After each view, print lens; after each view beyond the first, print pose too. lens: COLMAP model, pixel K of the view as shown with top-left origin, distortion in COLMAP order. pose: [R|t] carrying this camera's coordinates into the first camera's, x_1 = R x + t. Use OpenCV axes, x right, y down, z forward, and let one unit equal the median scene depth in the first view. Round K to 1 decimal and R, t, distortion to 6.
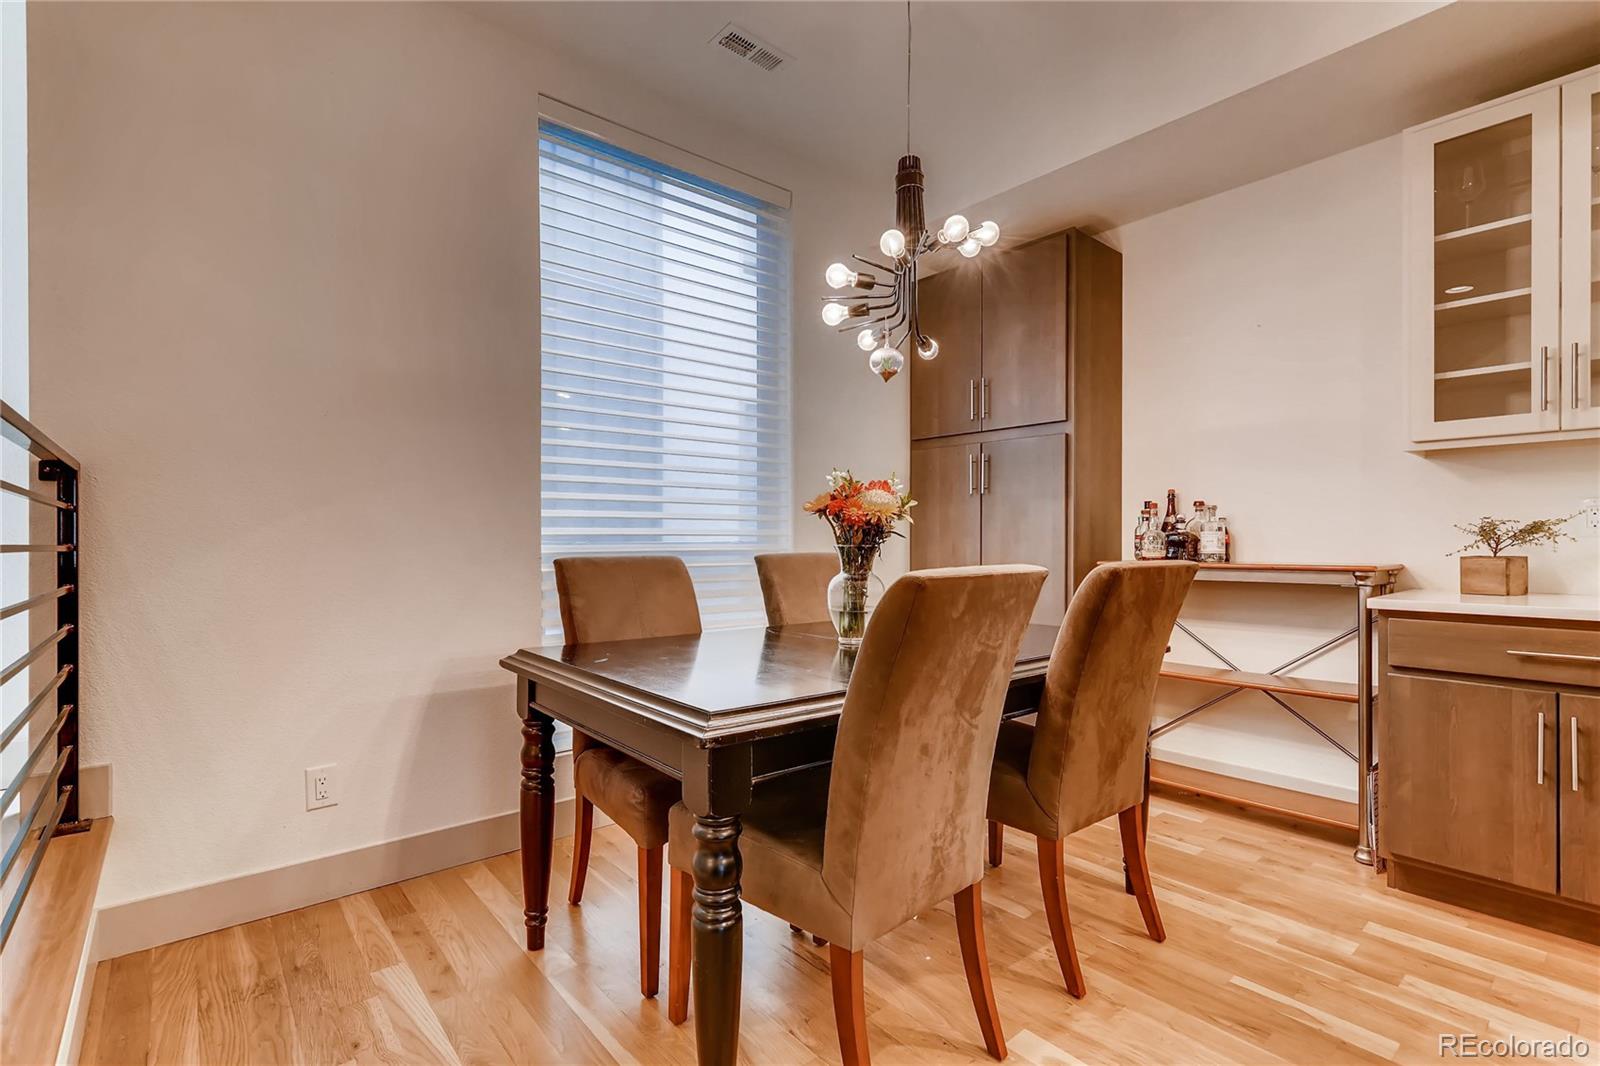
lens RADIAL K [[730.8, 0, 799.4], [0, 730.8, 537.8], [0, 0, 1]] dist [0.000647, 0.000208]
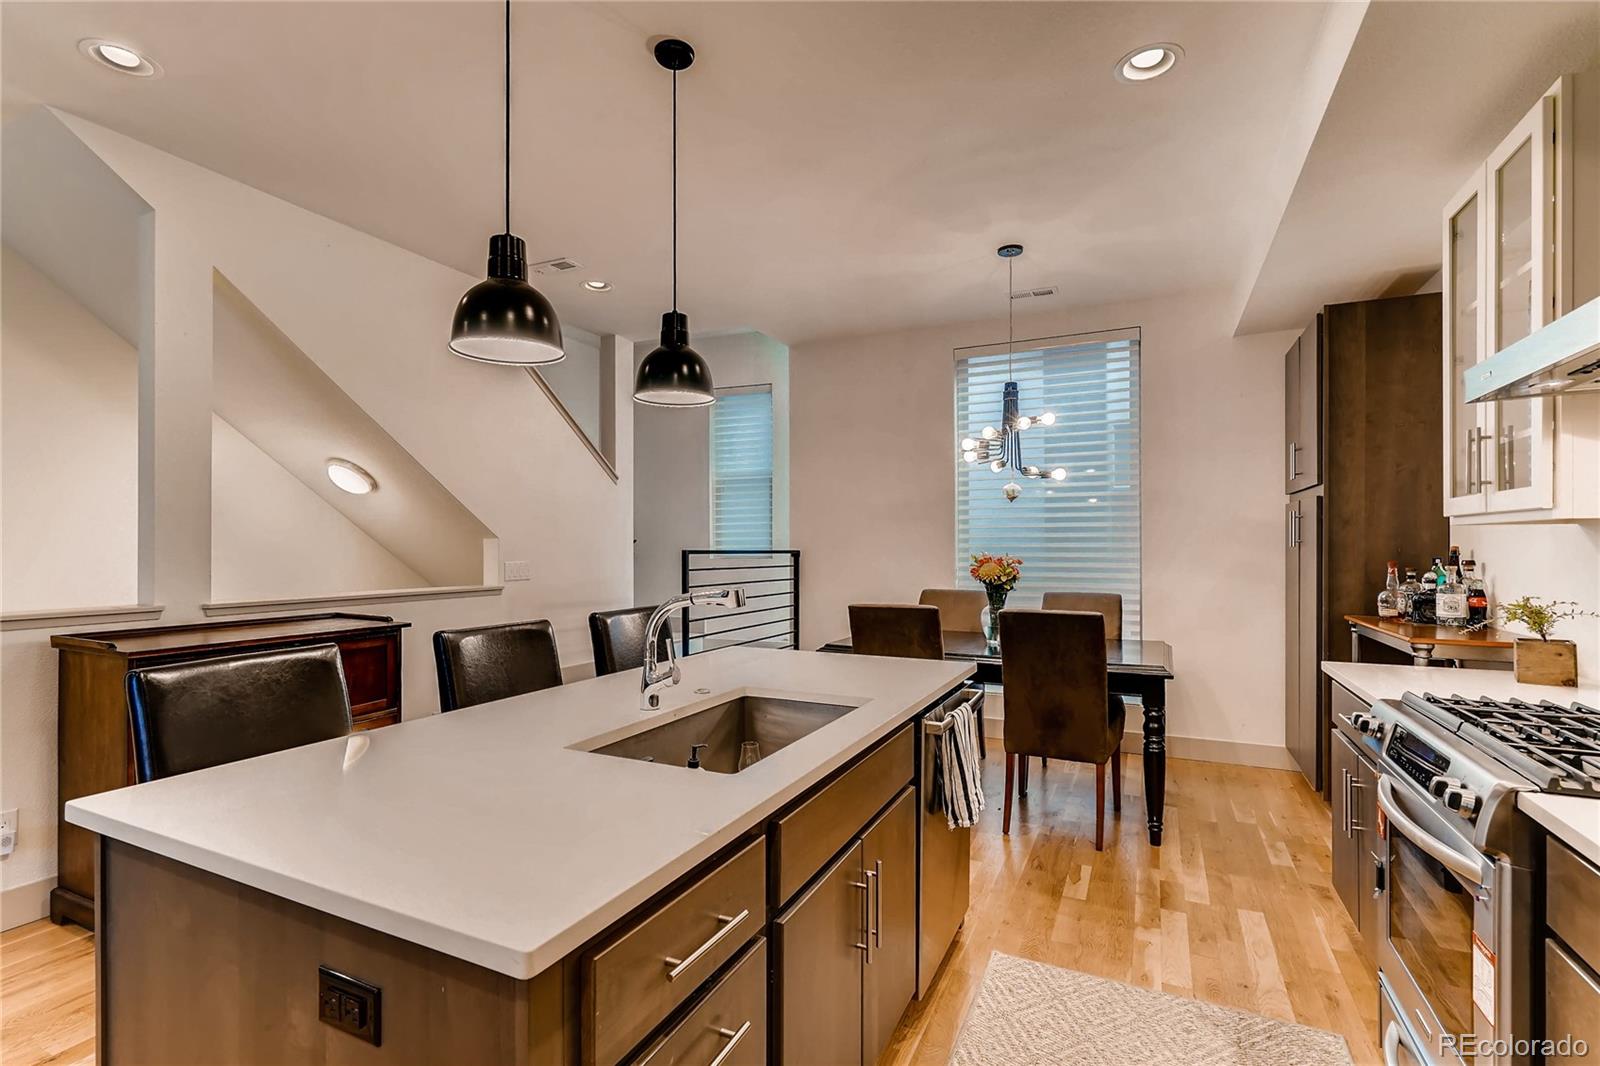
lens RADIAL K [[736.8, 0, 787.5], [0, 736.8, 521.4], [0, 0, 1]] dist [0.000128, -0.000105]
pose [[0.414785, -0.033172, -0.909315, 1.659784], [0.002734, 0.999376, -0.035210, -0.109074], [0.909915, 0.012118, 0.414617, -0.286083]]
